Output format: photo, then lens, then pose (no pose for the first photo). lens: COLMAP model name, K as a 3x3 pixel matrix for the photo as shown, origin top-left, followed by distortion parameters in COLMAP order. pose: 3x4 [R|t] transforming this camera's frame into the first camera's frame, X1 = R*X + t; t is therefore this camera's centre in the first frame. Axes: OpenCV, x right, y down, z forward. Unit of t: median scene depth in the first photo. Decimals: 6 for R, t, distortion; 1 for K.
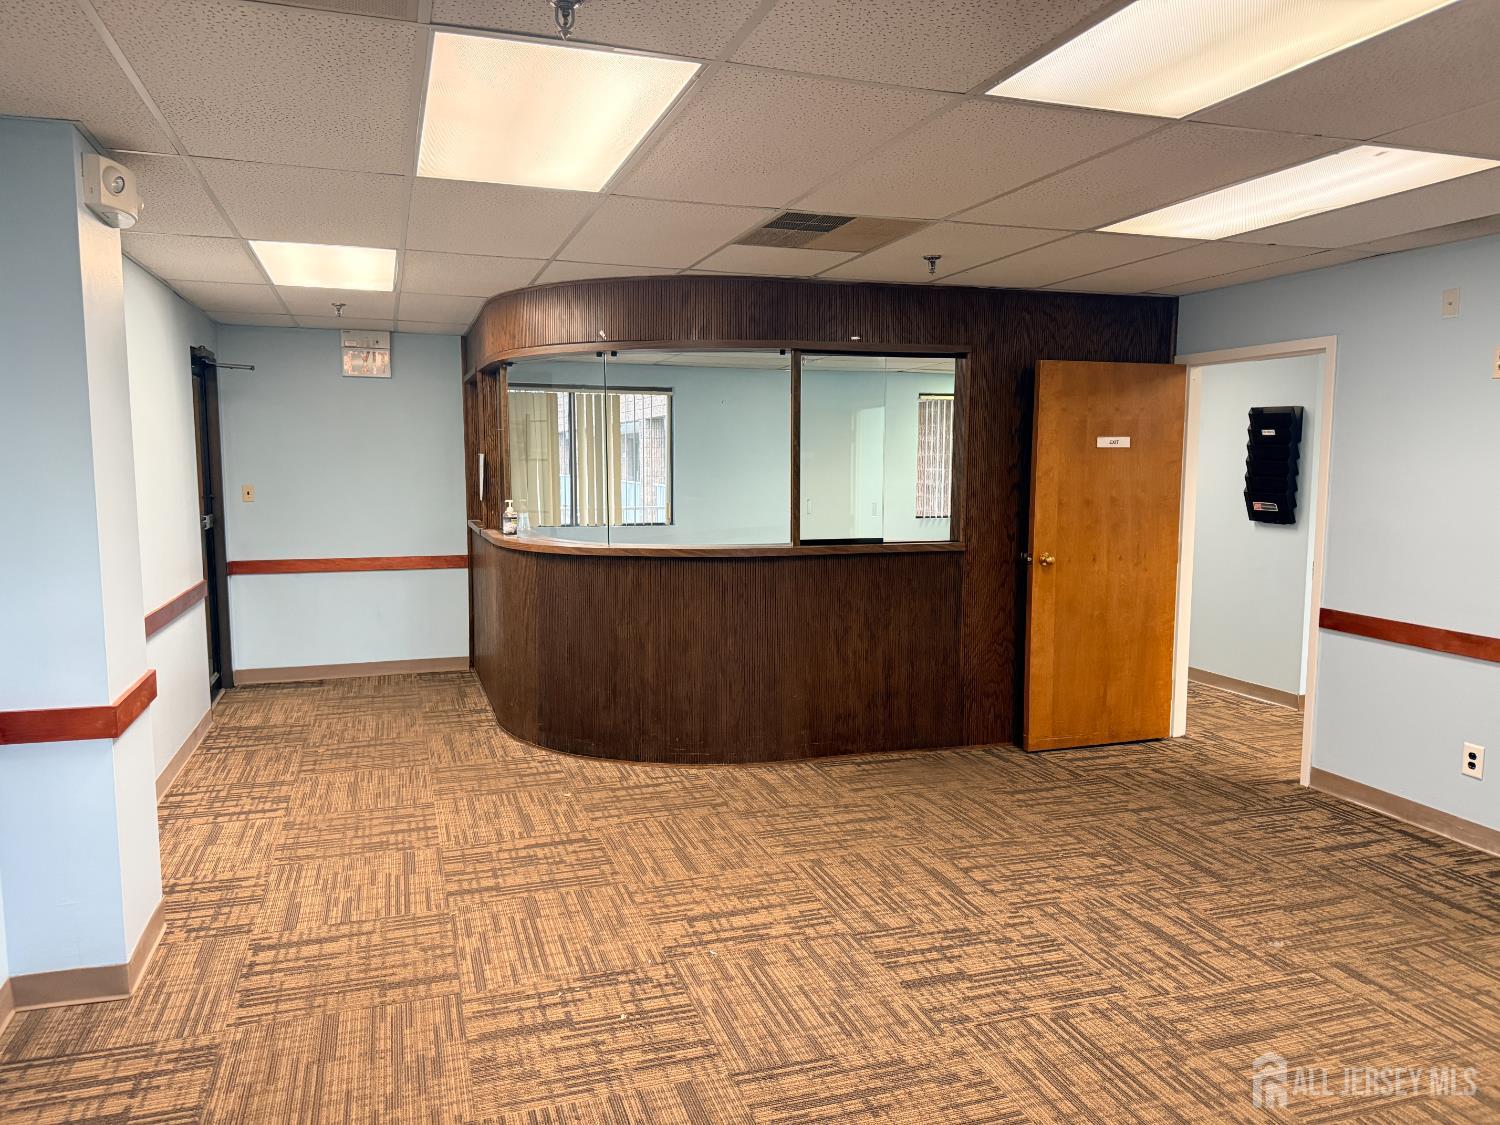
lens RADIAL K [[1066.6, 0, 749.8], [0, 1066.6, 560.7], [0, 0, 1]] dist [0.065070, -0.053309]
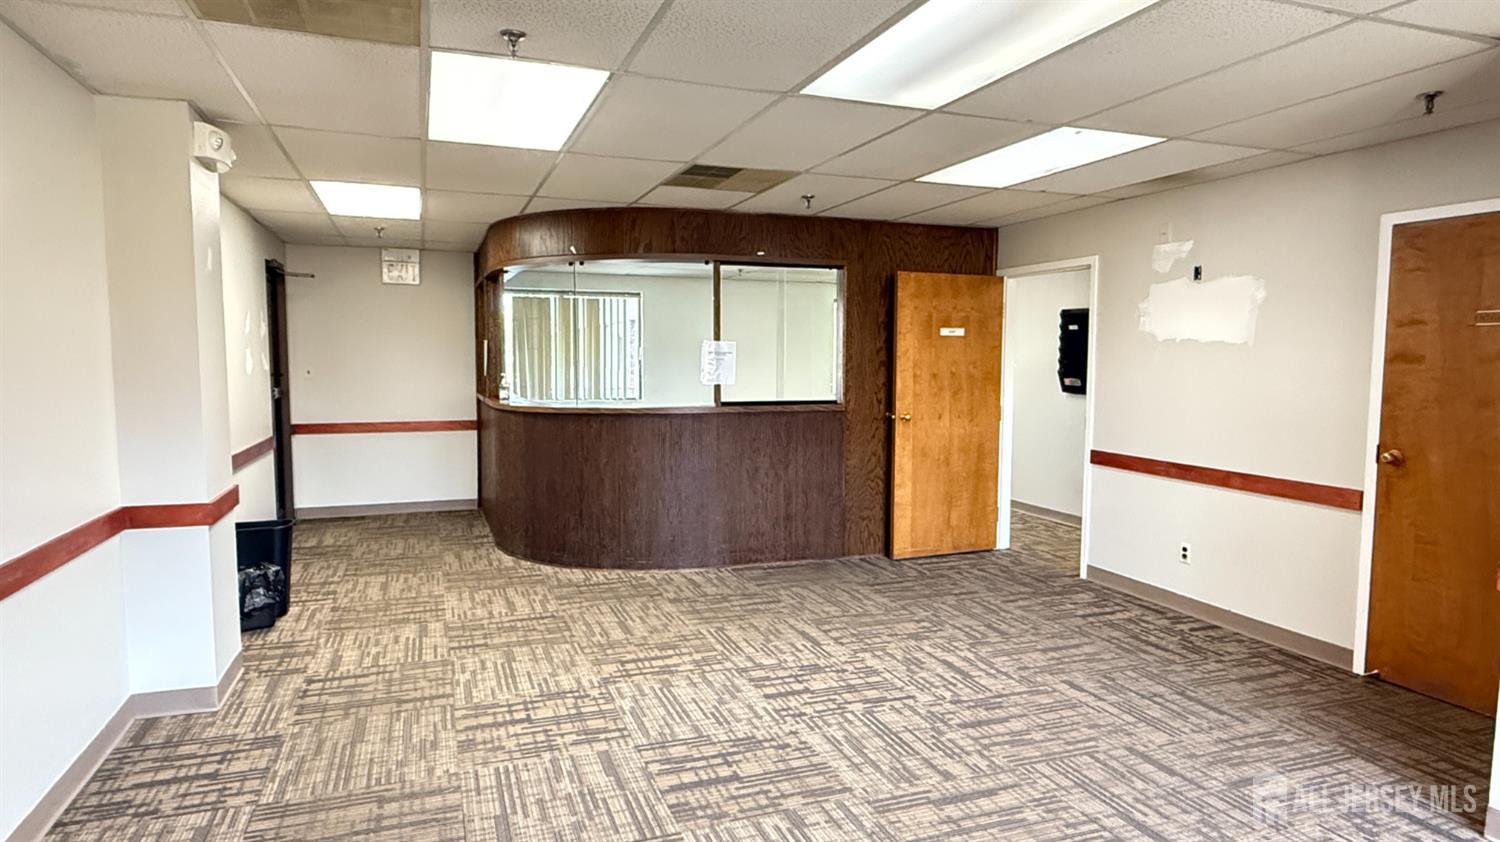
lens RADIAL K [[866.4, 0, 754.9], [0, 866.4, 411.0], [0, 0, 1]] dist [0.007873, 0.008823]
pose [[0.999216, -0.001282, 0.039570, 0.061324], [0.002528, 0.999502, -0.031444, 0.034826], [-0.039510, 0.031520, 0.998722, -0.126847]]
